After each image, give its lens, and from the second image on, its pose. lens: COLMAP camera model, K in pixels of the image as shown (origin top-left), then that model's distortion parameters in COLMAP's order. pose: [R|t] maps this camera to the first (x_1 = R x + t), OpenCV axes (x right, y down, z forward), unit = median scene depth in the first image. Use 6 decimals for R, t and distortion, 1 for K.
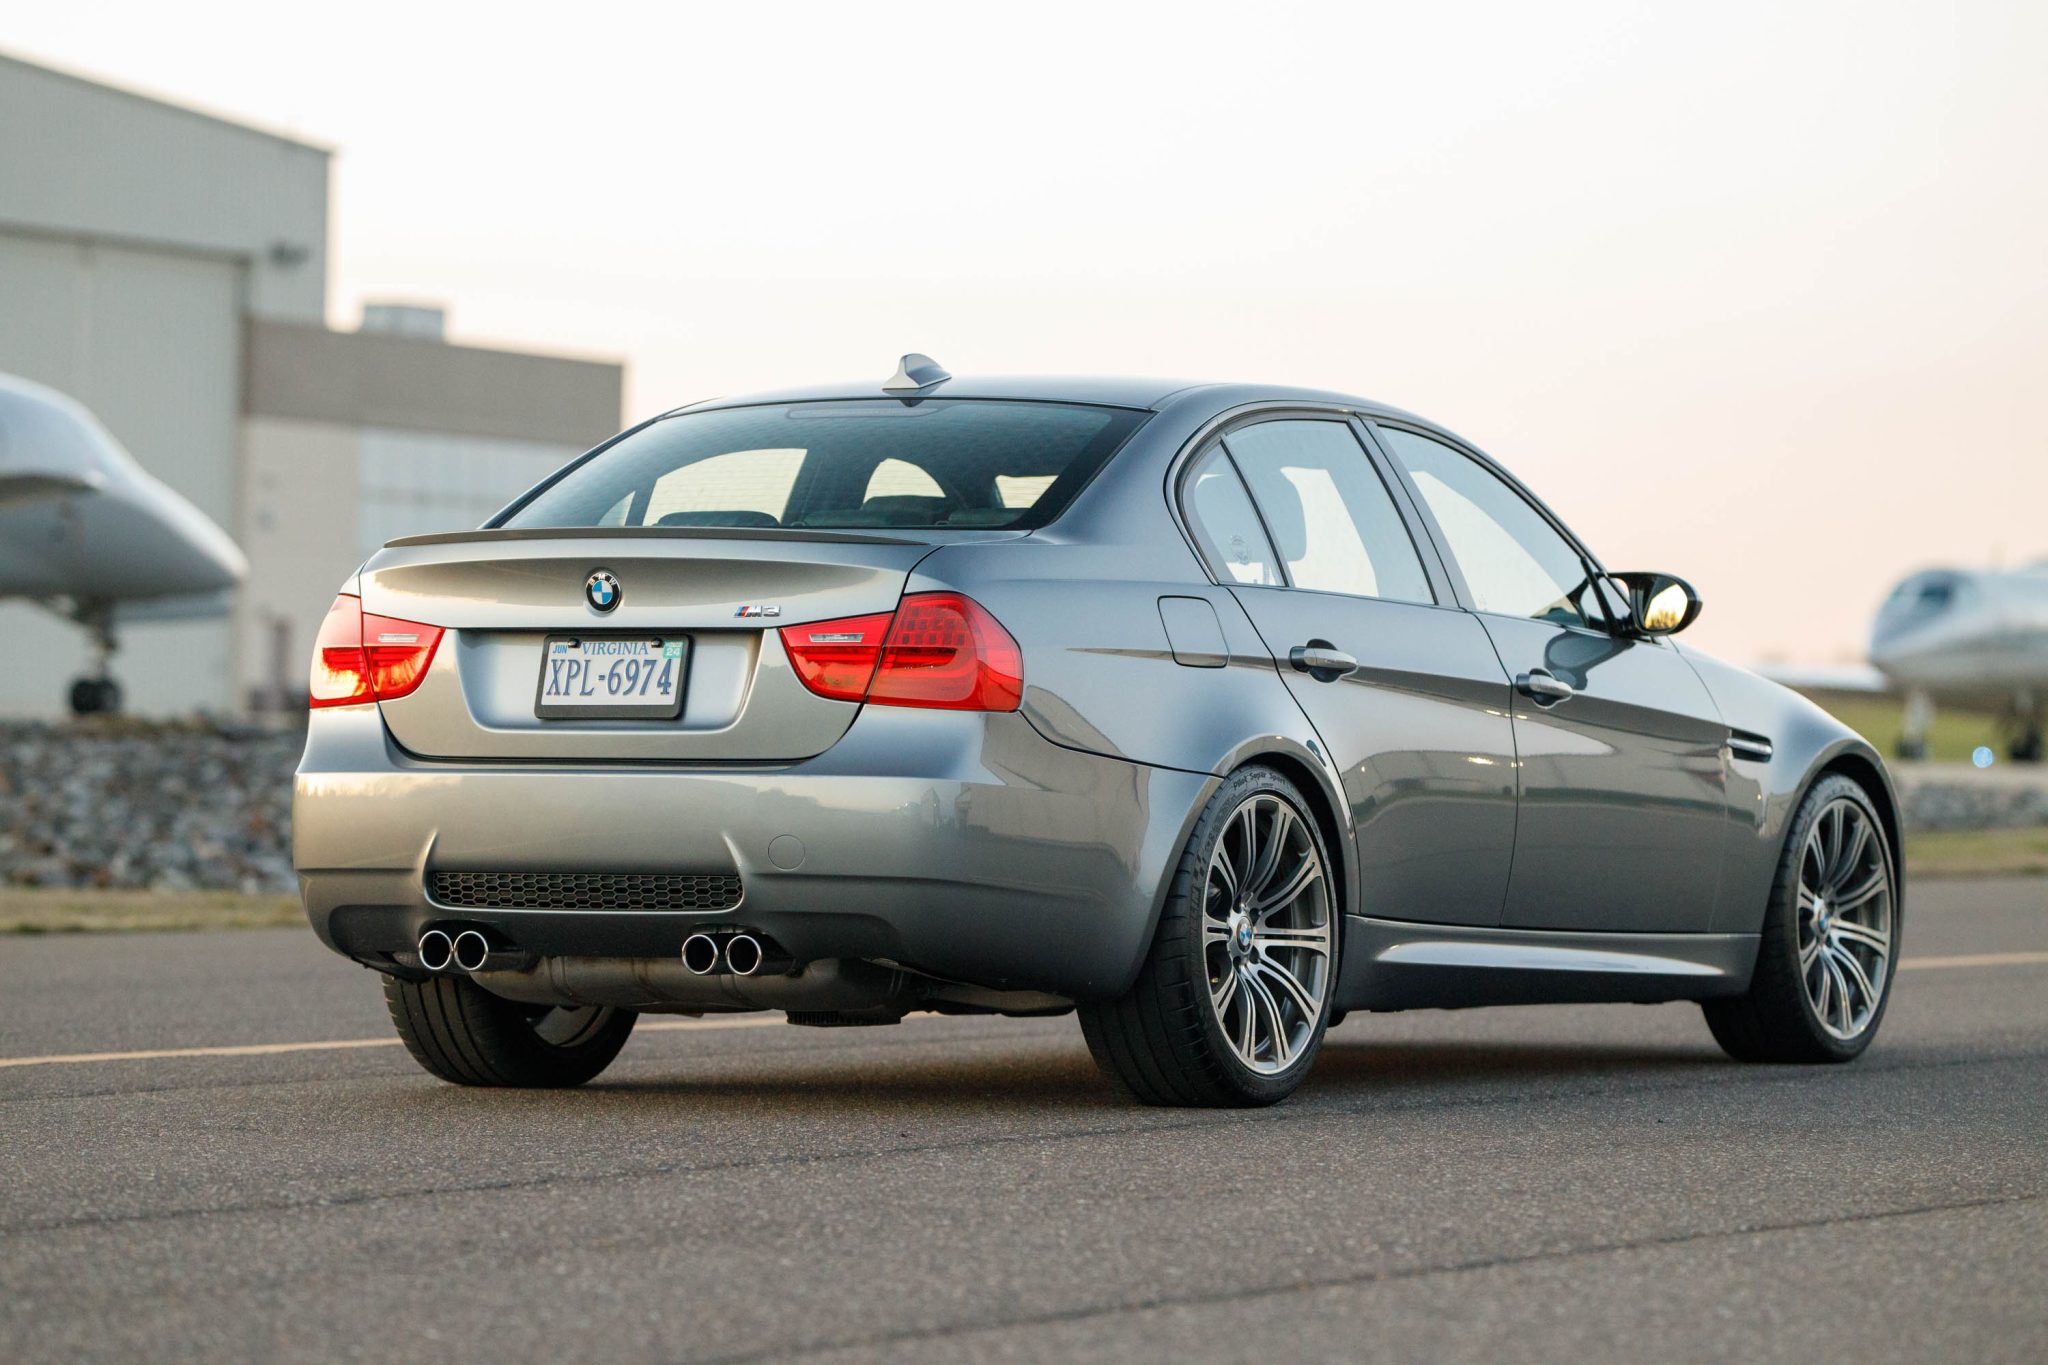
lens RADIAL K [[7723.5, 0, 1013.0], [0, 7723.5, 677.1], [0, 0, 1]] dist [0.270037, 0.000000]
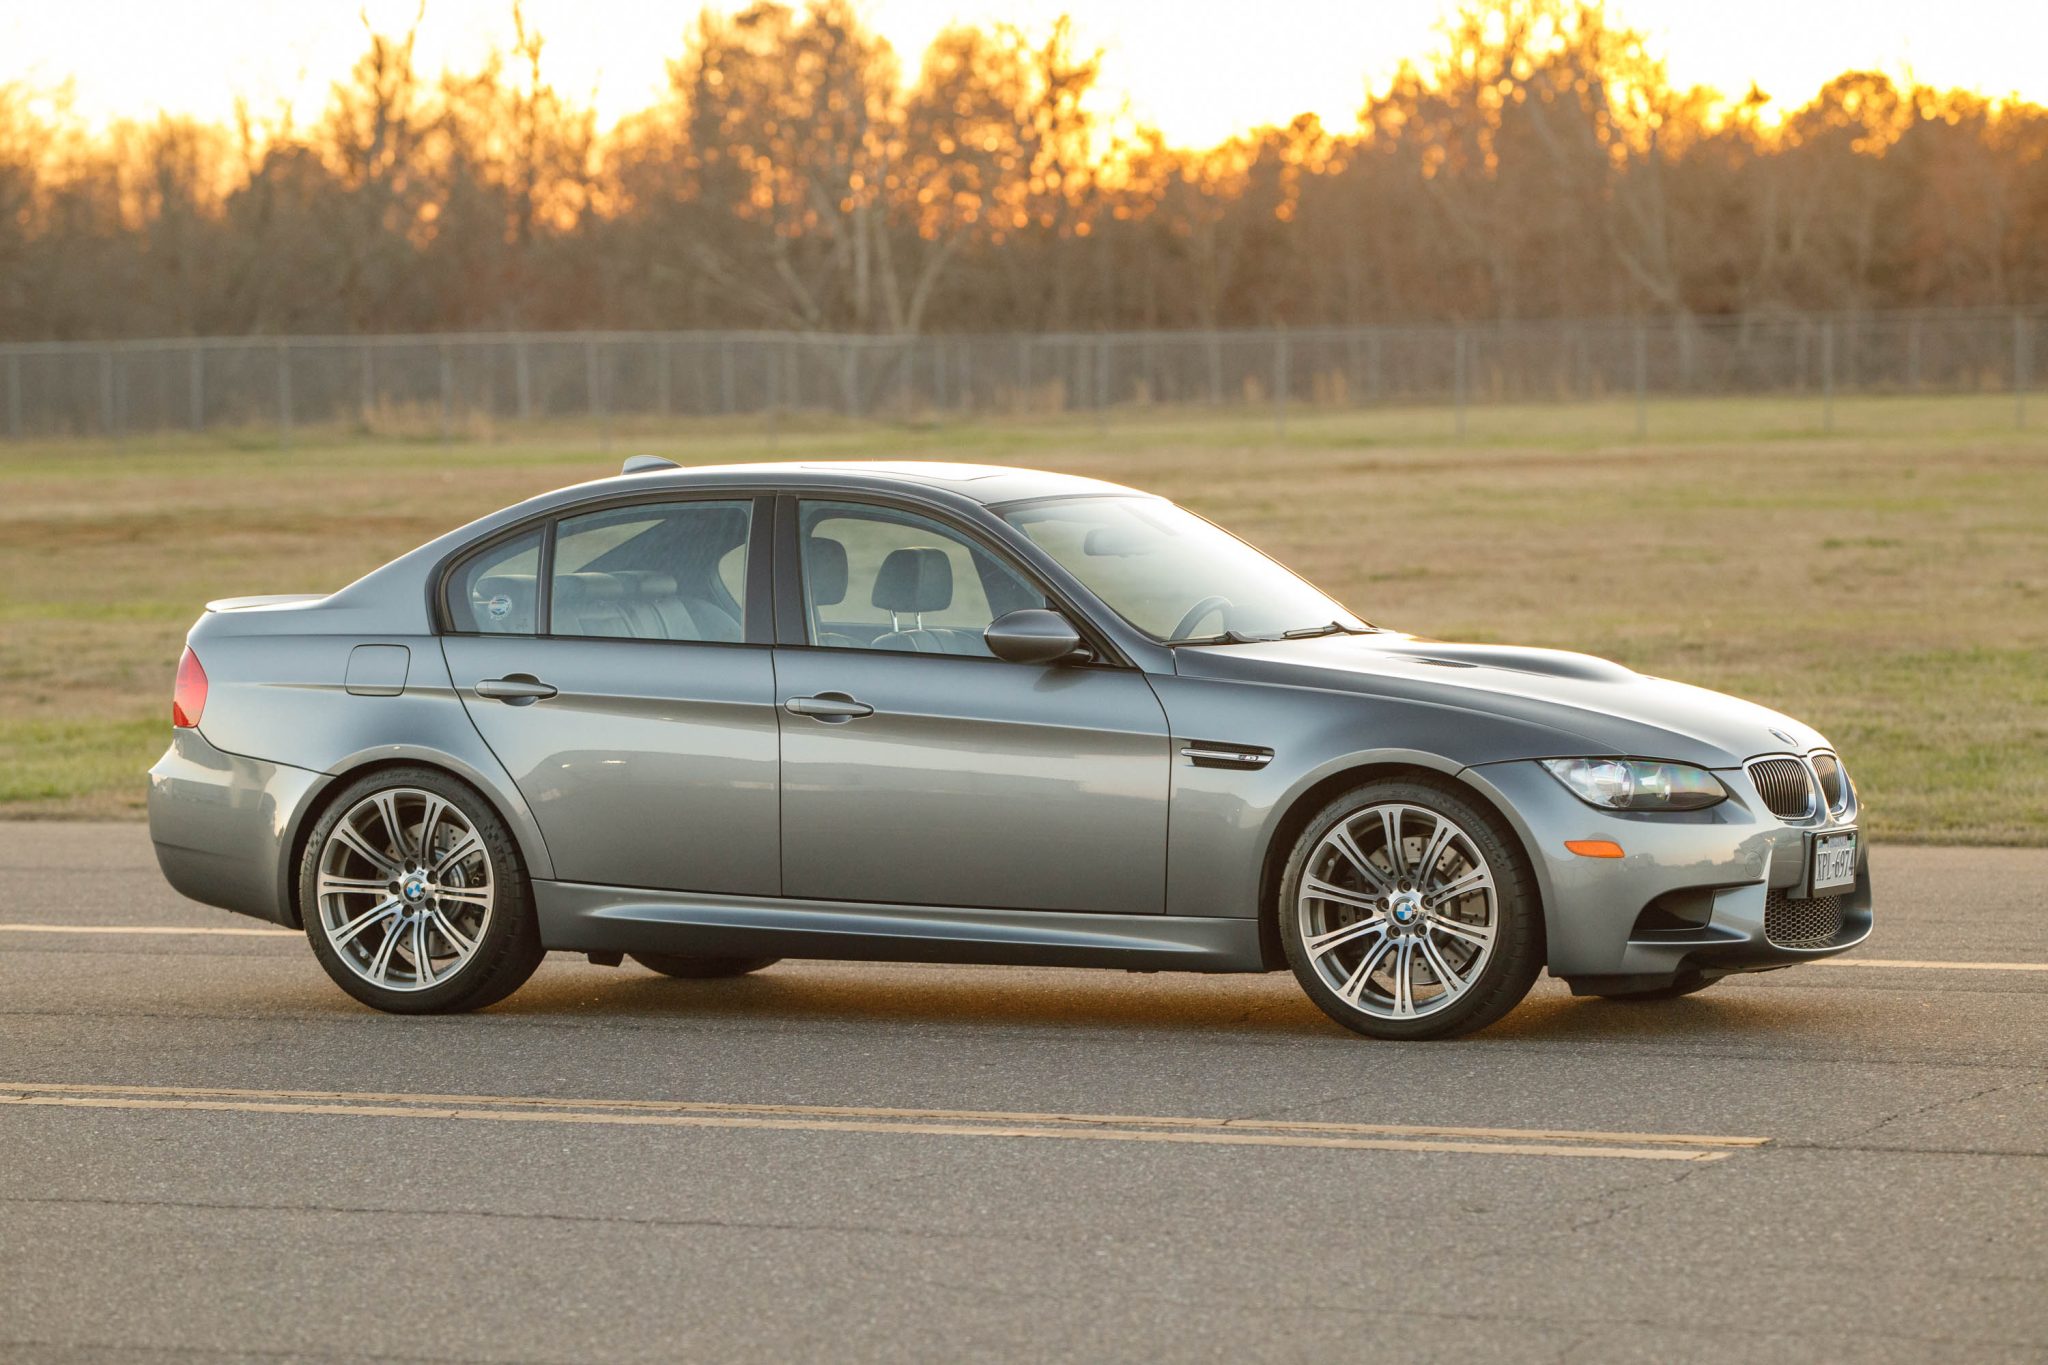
lens RADIAL K [[7723.5, 0, 1026.7], [0, 7723.5, 683.5], [0, 0, 1]] dist [0.270037, 0.000000]
pose [[0.060197, 0.009434, -0.998142, 1.431045], [0.014403, 0.999843, 0.010319, -0.016325], [0.998083, -0.014997, 0.060052, 1.038530]]
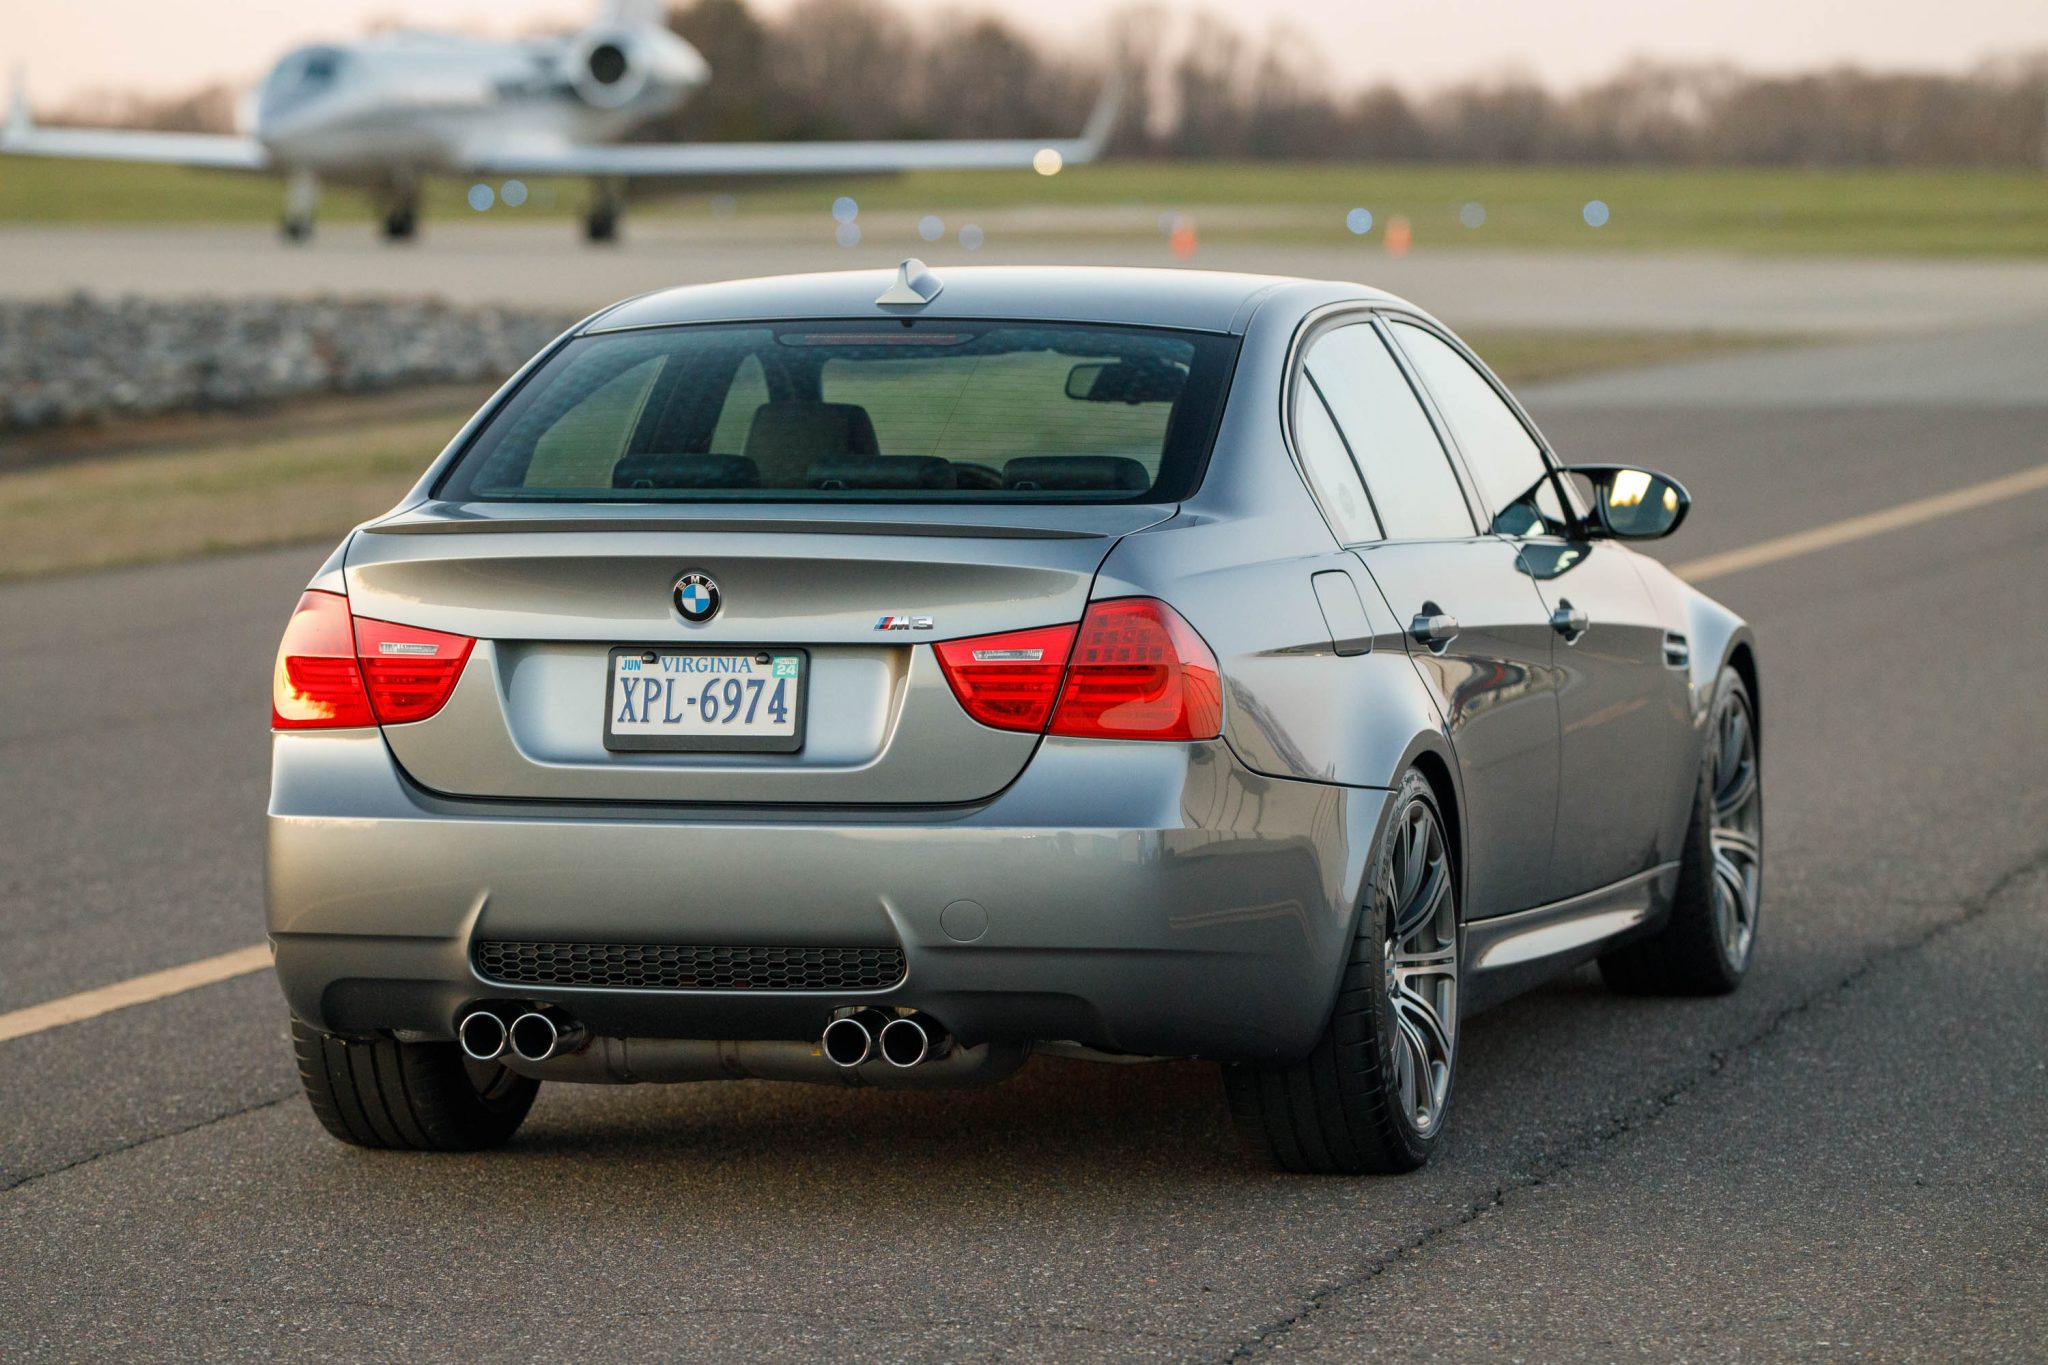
lens RADIAL K [[7723.5, 0, 1031.7], [0, 7723.5, 680.5], [0, 0, 1]] dist [0.270037, 0.000000]
pose [[0.972589, -0.029090, 0.230704, -0.204143], [0.011902, 0.997071, 0.075547, -0.062656], [-0.232226, -0.070731, 0.970087, 0.195457]]
